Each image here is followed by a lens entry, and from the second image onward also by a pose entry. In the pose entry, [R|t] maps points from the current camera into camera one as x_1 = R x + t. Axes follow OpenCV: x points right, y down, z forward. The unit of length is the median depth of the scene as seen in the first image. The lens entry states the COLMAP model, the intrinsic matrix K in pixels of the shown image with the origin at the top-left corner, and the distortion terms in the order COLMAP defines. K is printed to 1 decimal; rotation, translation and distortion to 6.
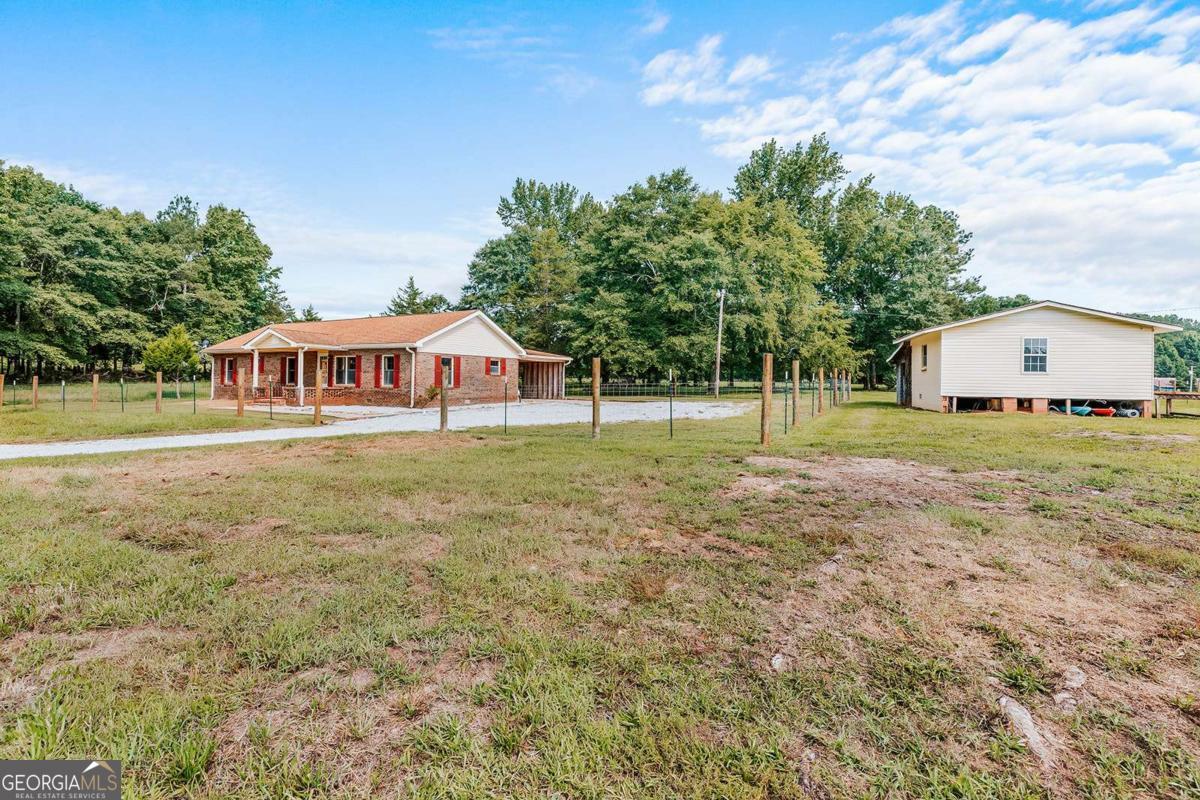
lens RADIAL K [[555.5, 0, 607.4], [0, 555.5, 389.8], [0, 0, 1]] dist [0.002194, -0.000183]
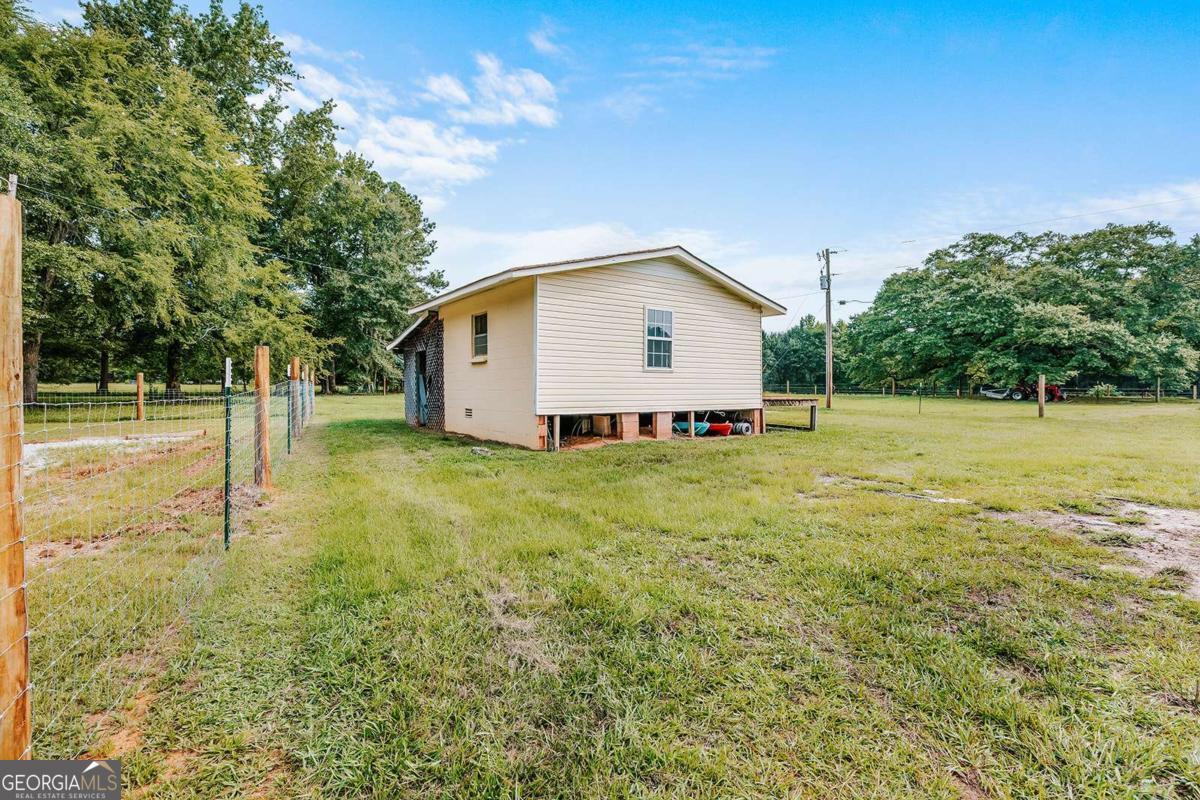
lens RADIAL K [[555.5, 0, 595.2], [0, 555.5, 384.9], [0, 0, 1]] dist [0.002194, -0.000183]
pose [[0.615791, -0.008162, 0.787867, 0.120764], [0.015879, 0.999872, -0.002053, -0.006207], [-0.787750, 0.013775, 0.615841, 0.314703]]
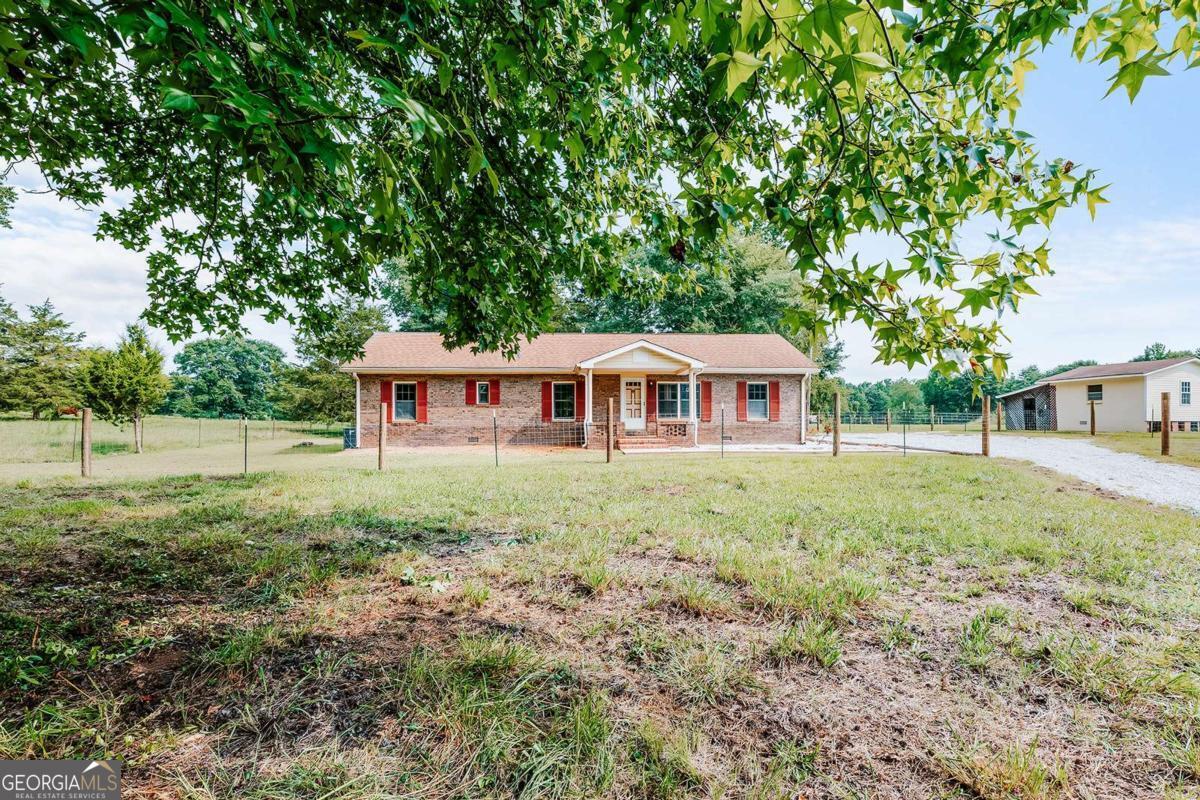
lens RADIAL K [[555.5, 0, 606.6], [0, 555.5, 405.6], [0, 0, 1]] dist [0.002194, -0.000183]
pose [[0.857341, 0.000949, 0.514748, -0.601838], [0.014680, 0.999546, -0.026294, -0.005168], [-0.514539, 0.030099, 0.856938, 0.237012]]
